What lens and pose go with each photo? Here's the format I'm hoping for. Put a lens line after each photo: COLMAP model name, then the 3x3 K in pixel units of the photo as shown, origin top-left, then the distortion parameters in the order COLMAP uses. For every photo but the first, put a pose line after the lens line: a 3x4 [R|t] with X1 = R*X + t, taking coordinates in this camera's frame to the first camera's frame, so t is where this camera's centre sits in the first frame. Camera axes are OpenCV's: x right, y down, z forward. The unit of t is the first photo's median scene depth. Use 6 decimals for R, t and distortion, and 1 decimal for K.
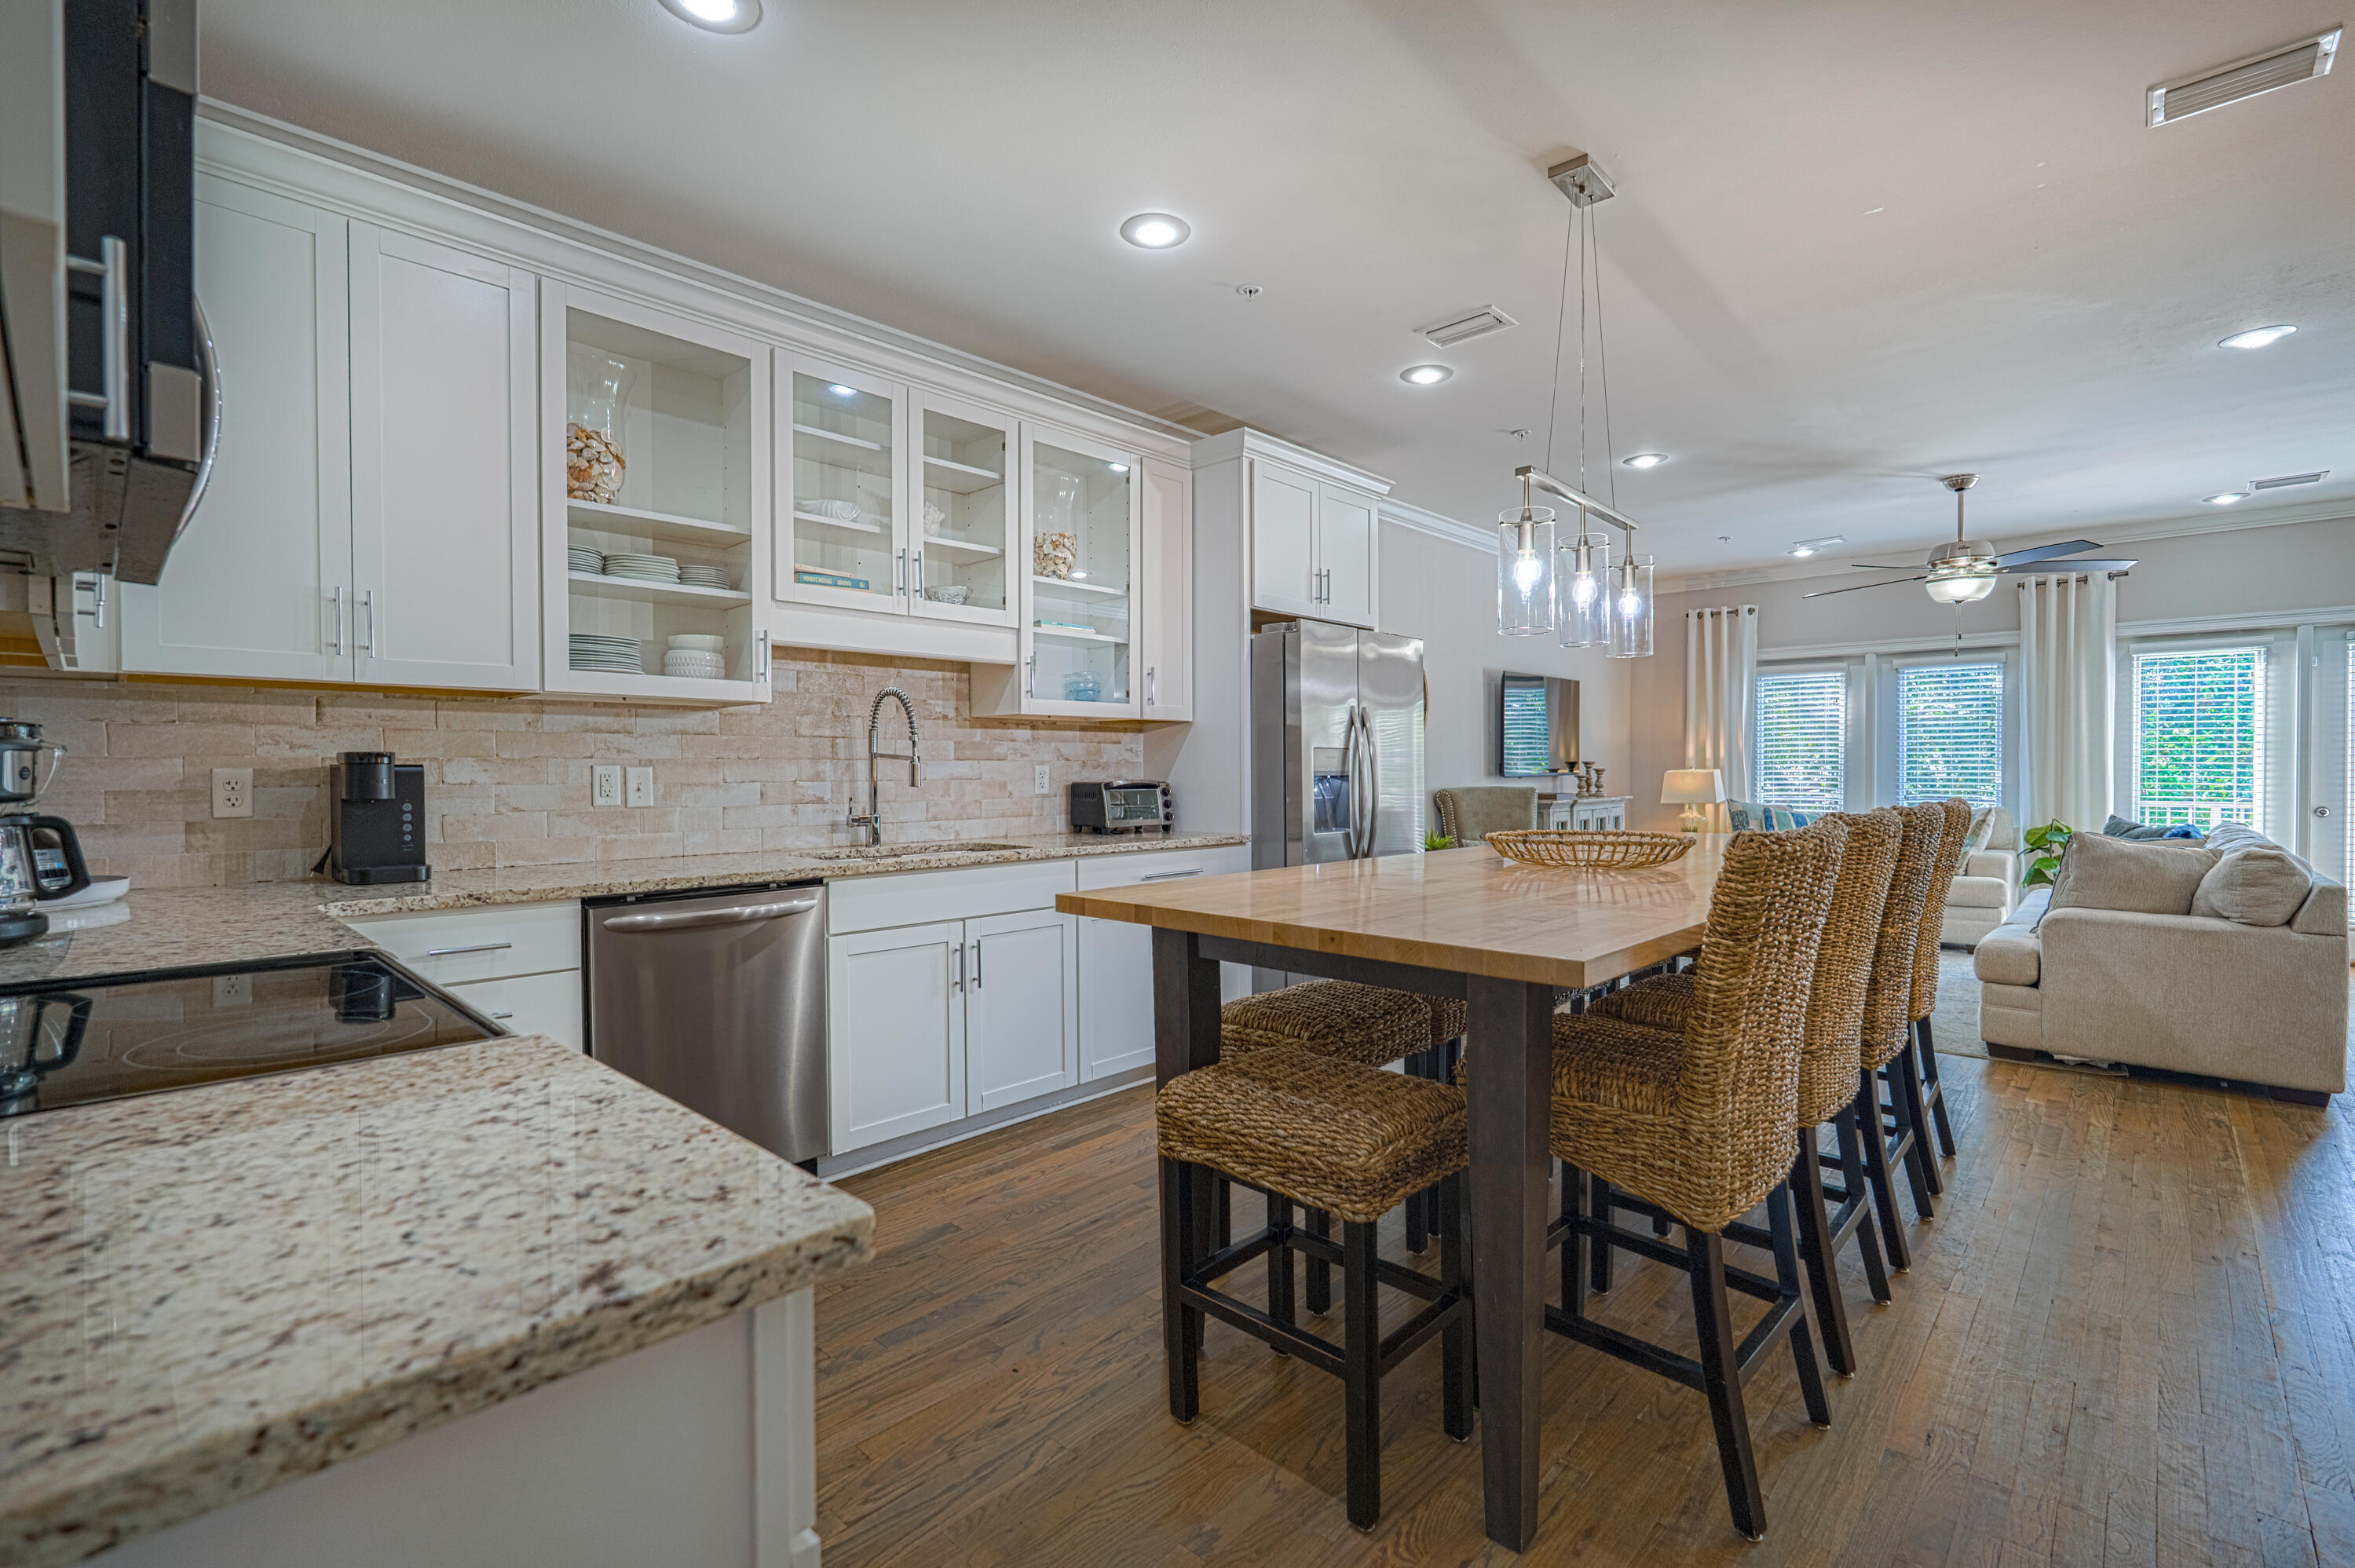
lens RADIAL K [[1042.8, 0, 1177.5], [0, 1042.8, 784.0], [0, 0, 1]] dist [-0.000115, 0.000496]
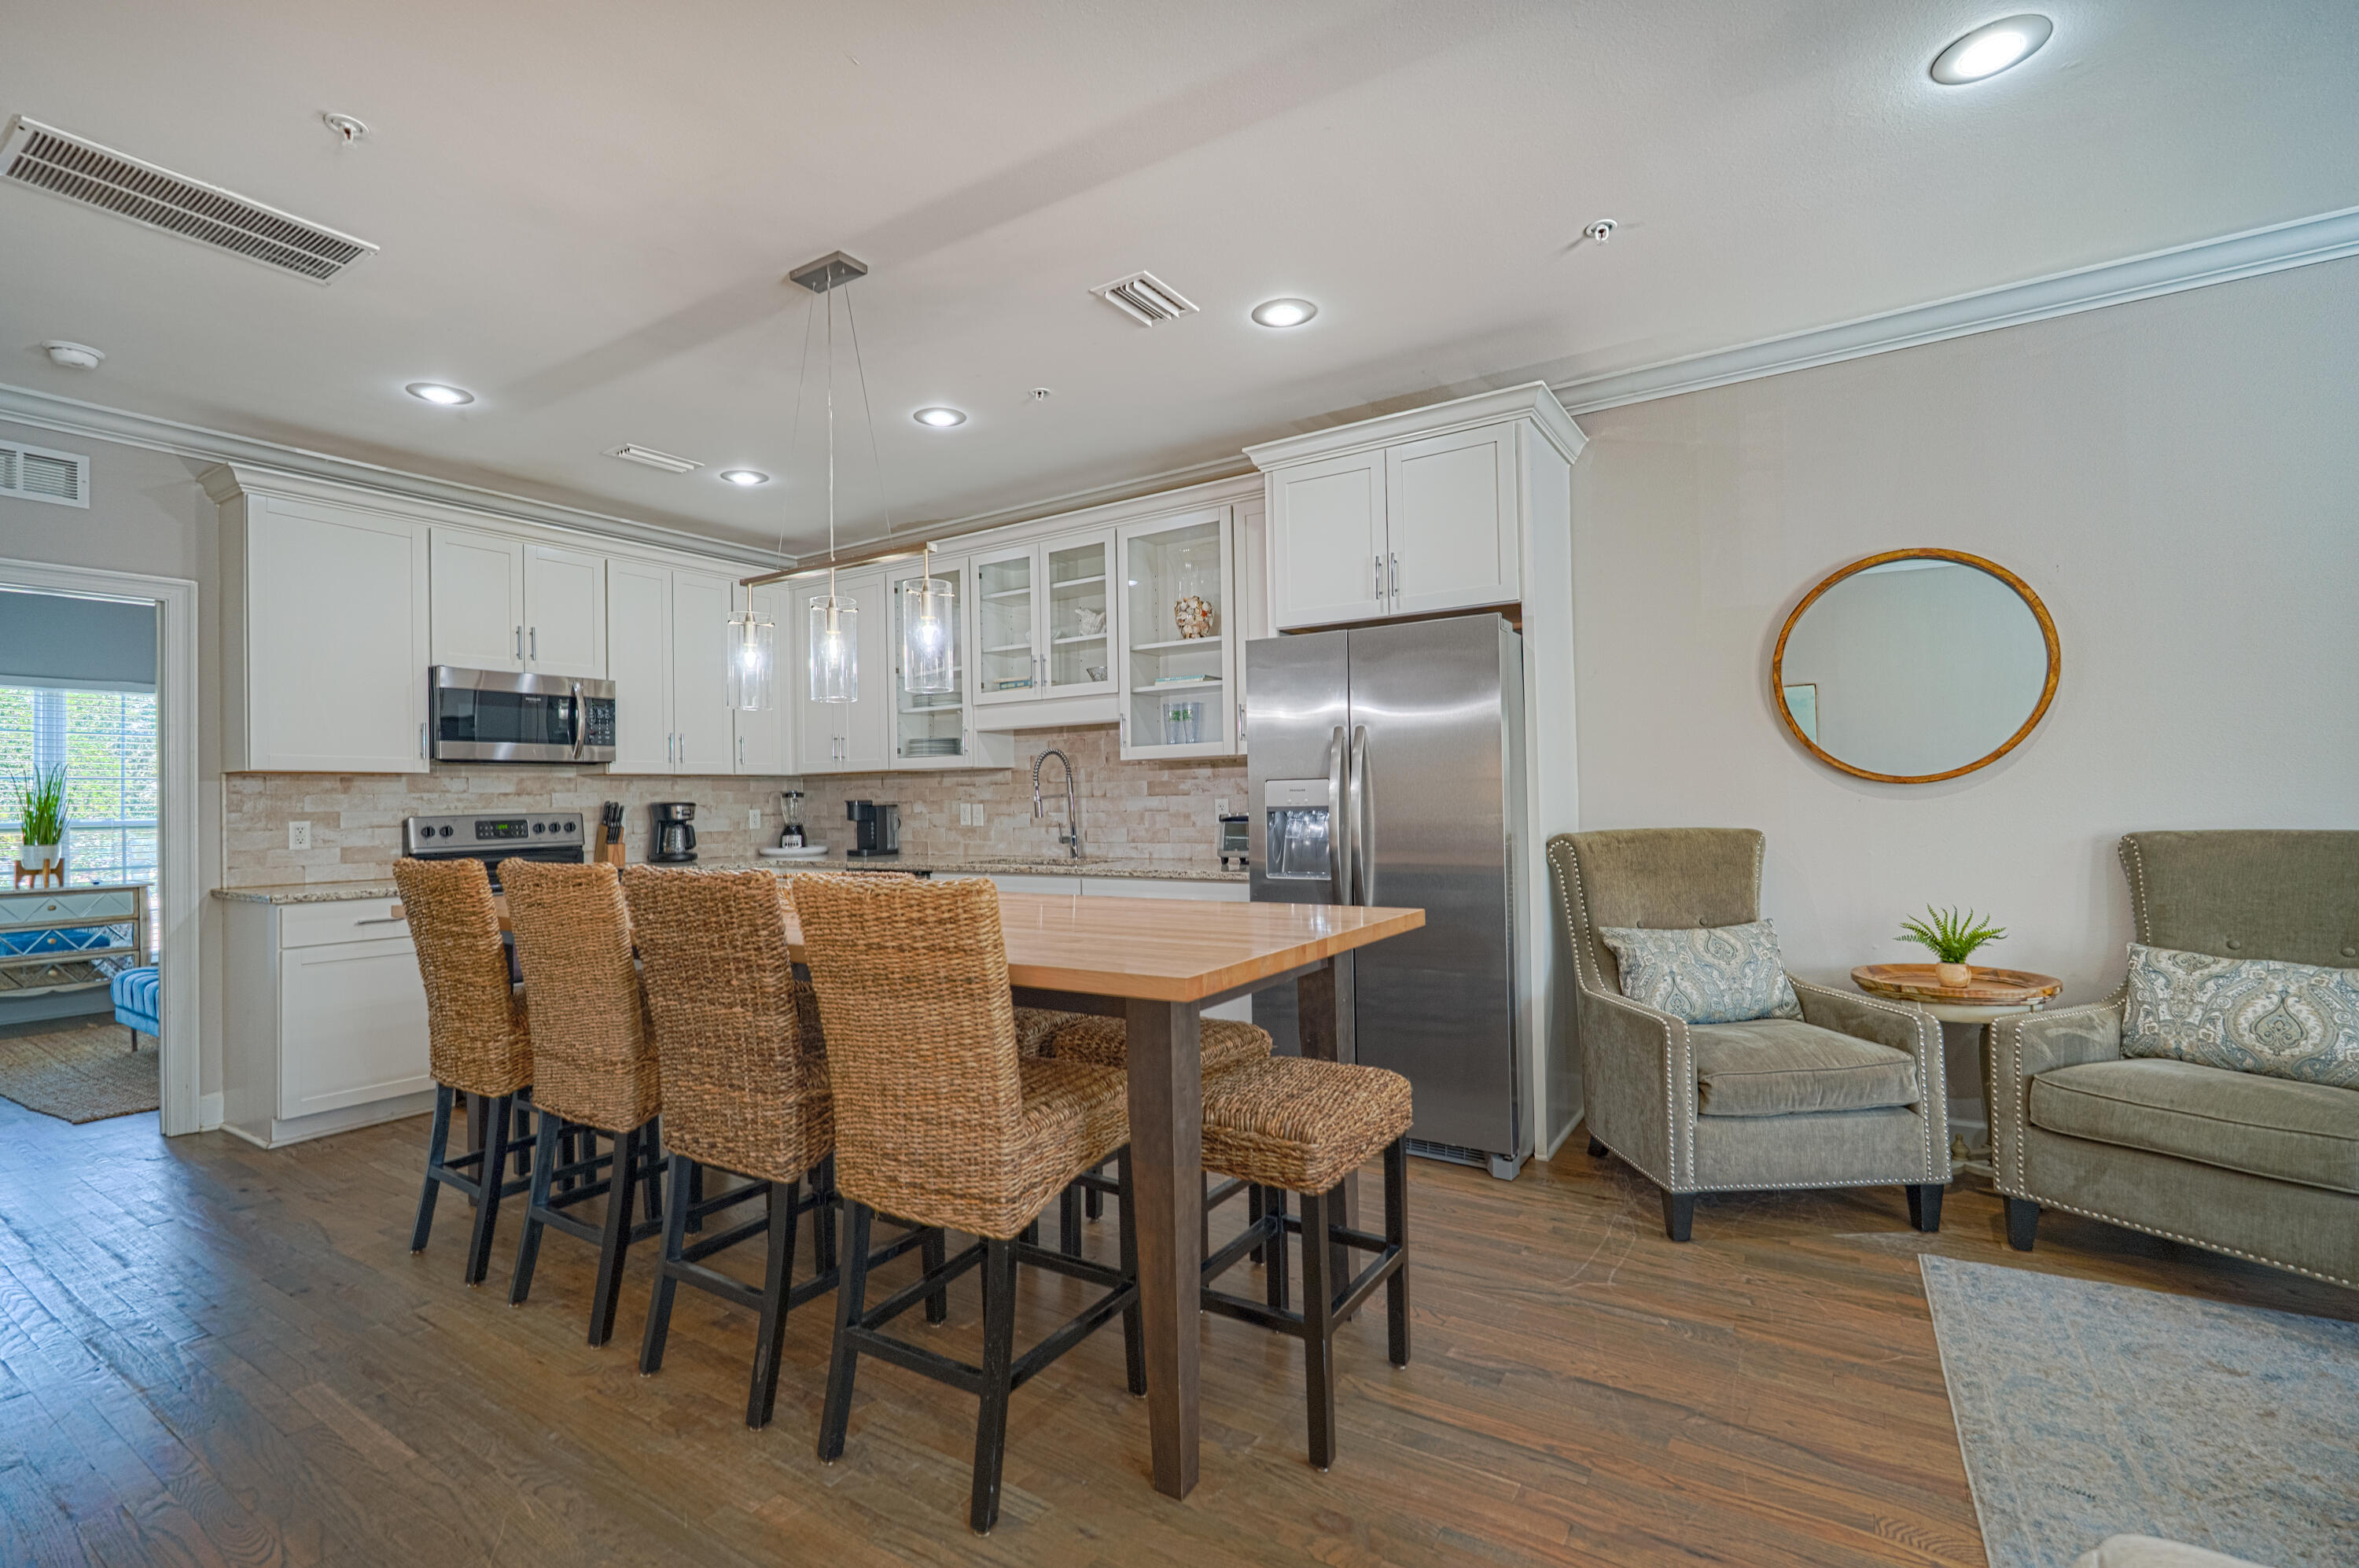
lens RADIAL K [[1038.8, 0, 1192.7], [0, 1038.8, 783.7], [0, 0, 1]] dist [-0.003685, 0.000305]
pose [[0.185989, -0.011115, -0.982489, 0.619331], [0.006553, 0.999928, -0.010071, -0.014604], [0.982530, -0.004565, 0.186048, 0.479610]]
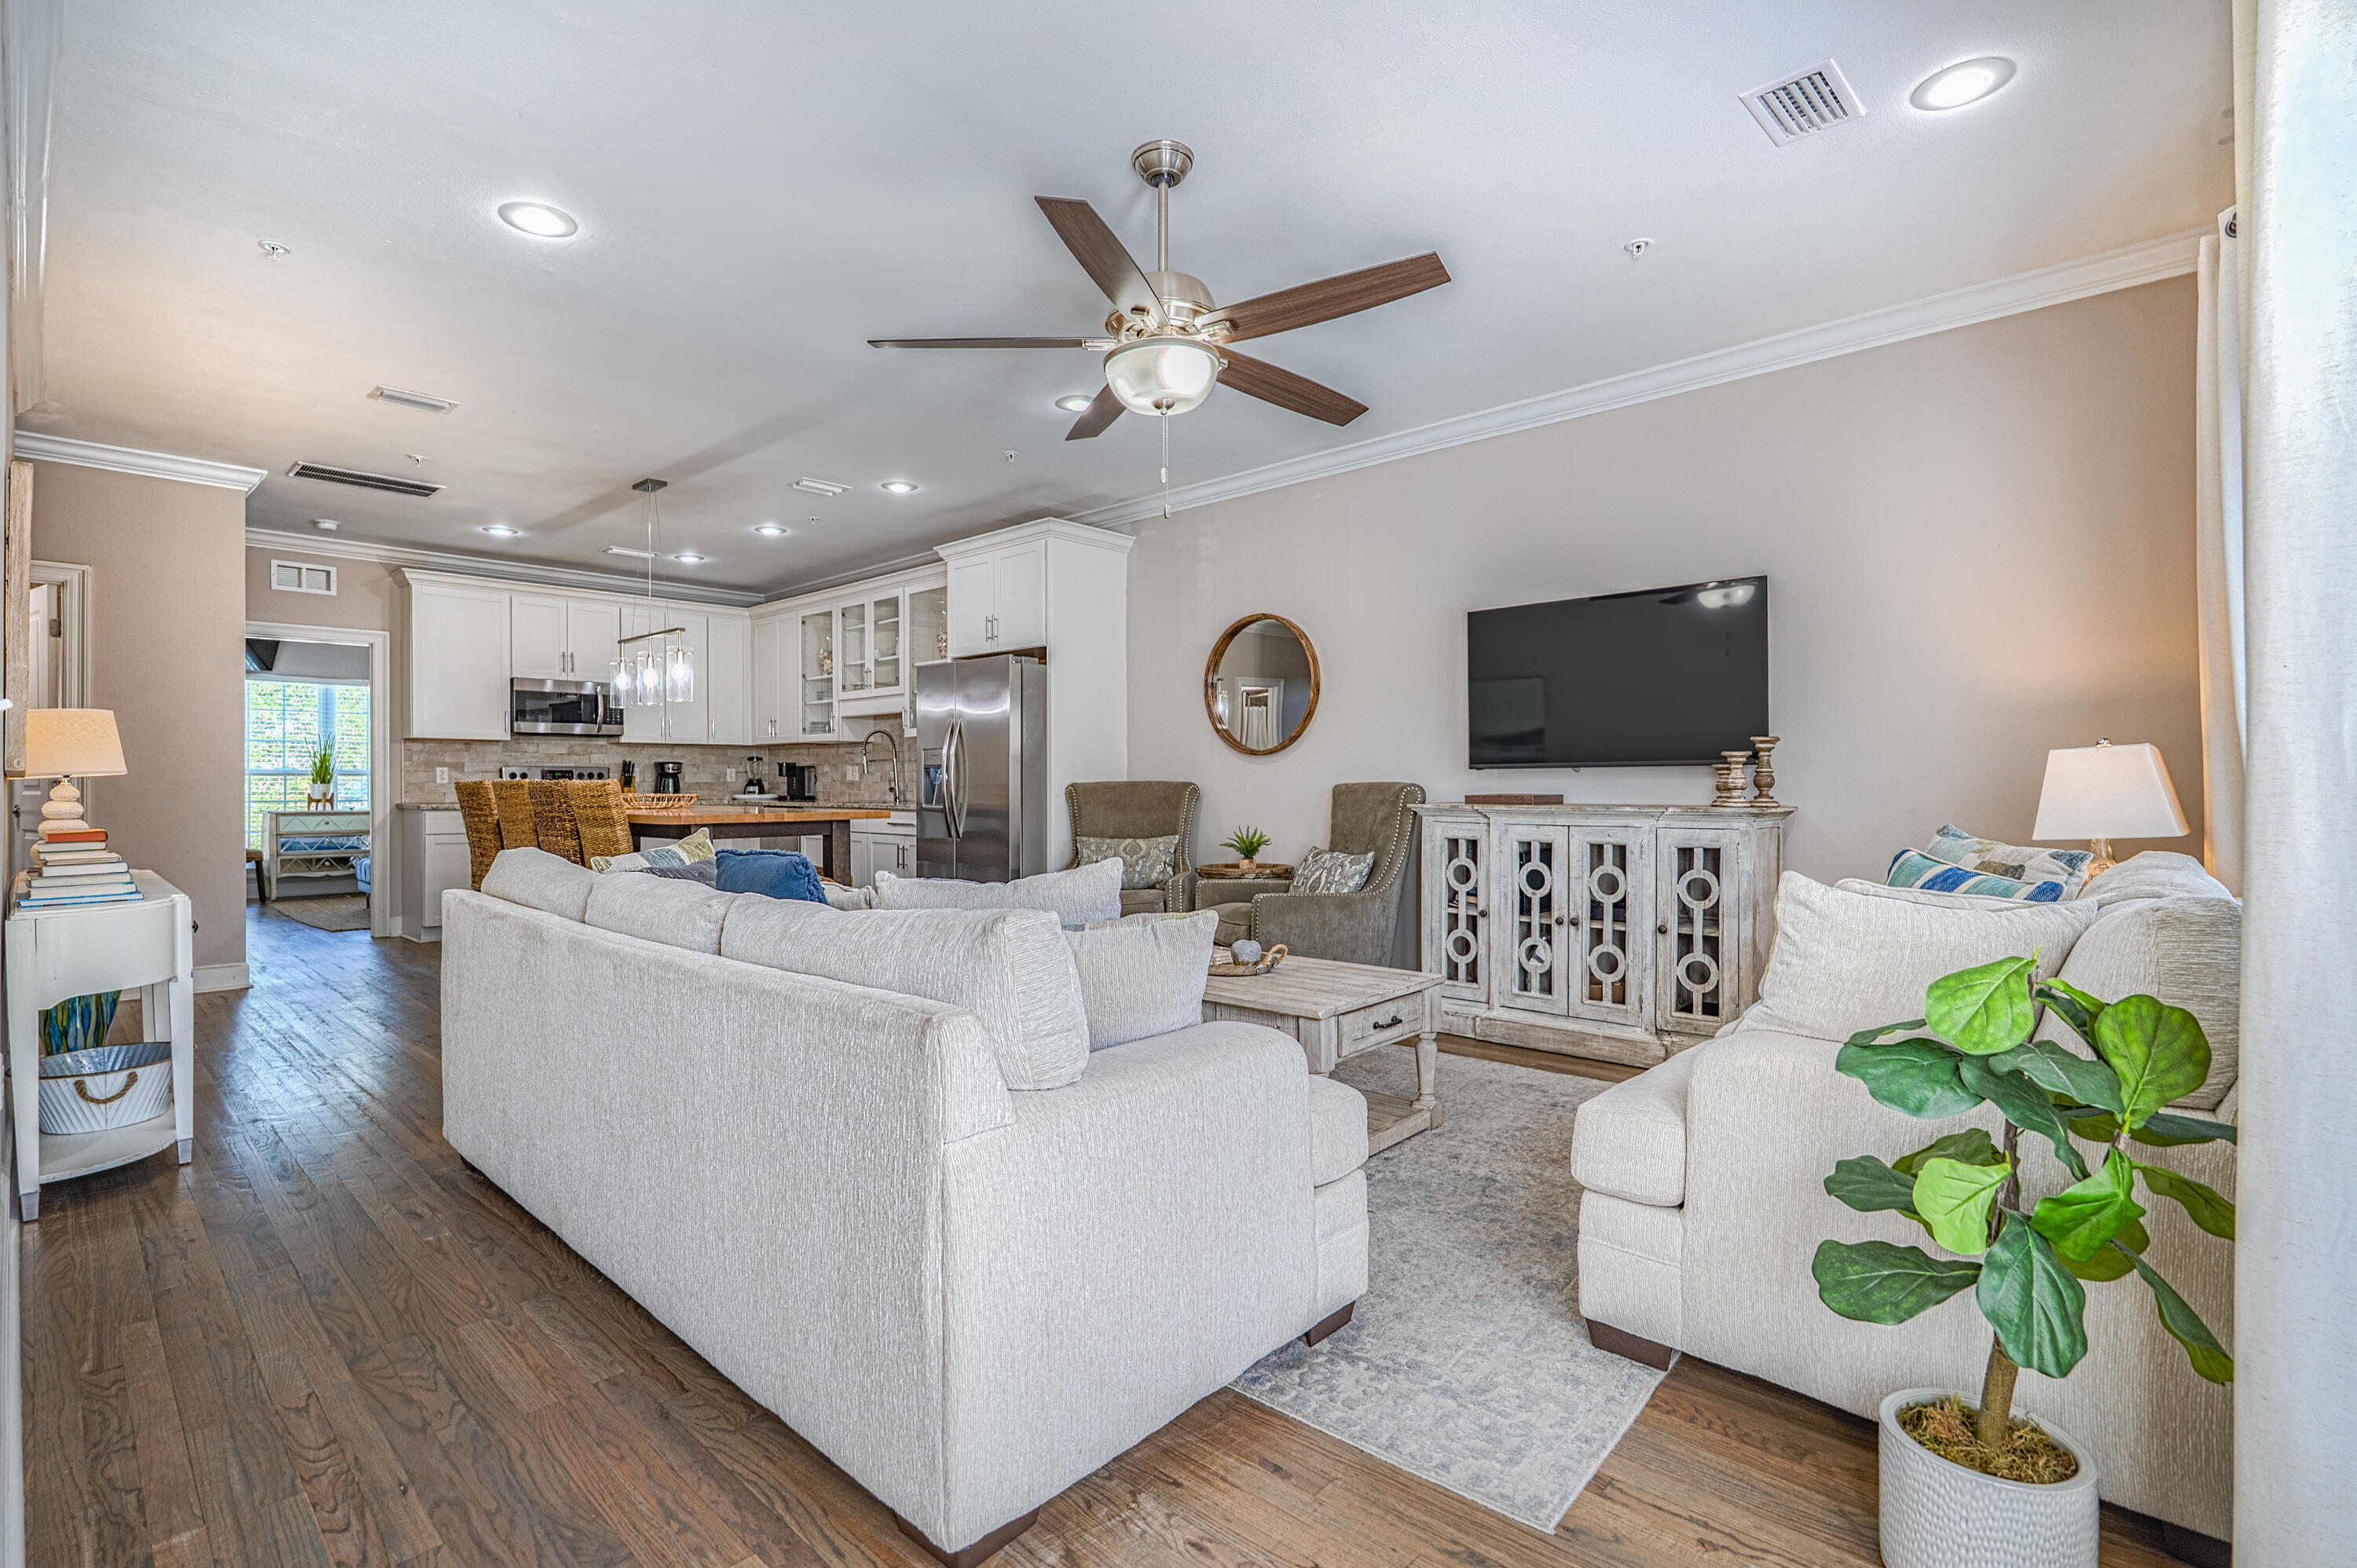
lens RADIAL K [[1081.4, 0, 1178.5], [0, 1081.4, 784.0], [0, 0, 1]] dist [0.000828, 0.000328]
pose [[0.007457, 0.008498, -0.999936, 1.062086], [-0.009805, 0.999916, 0.008425, -0.000909], [0.999924, 0.009742, 0.007540, 0.843244]]
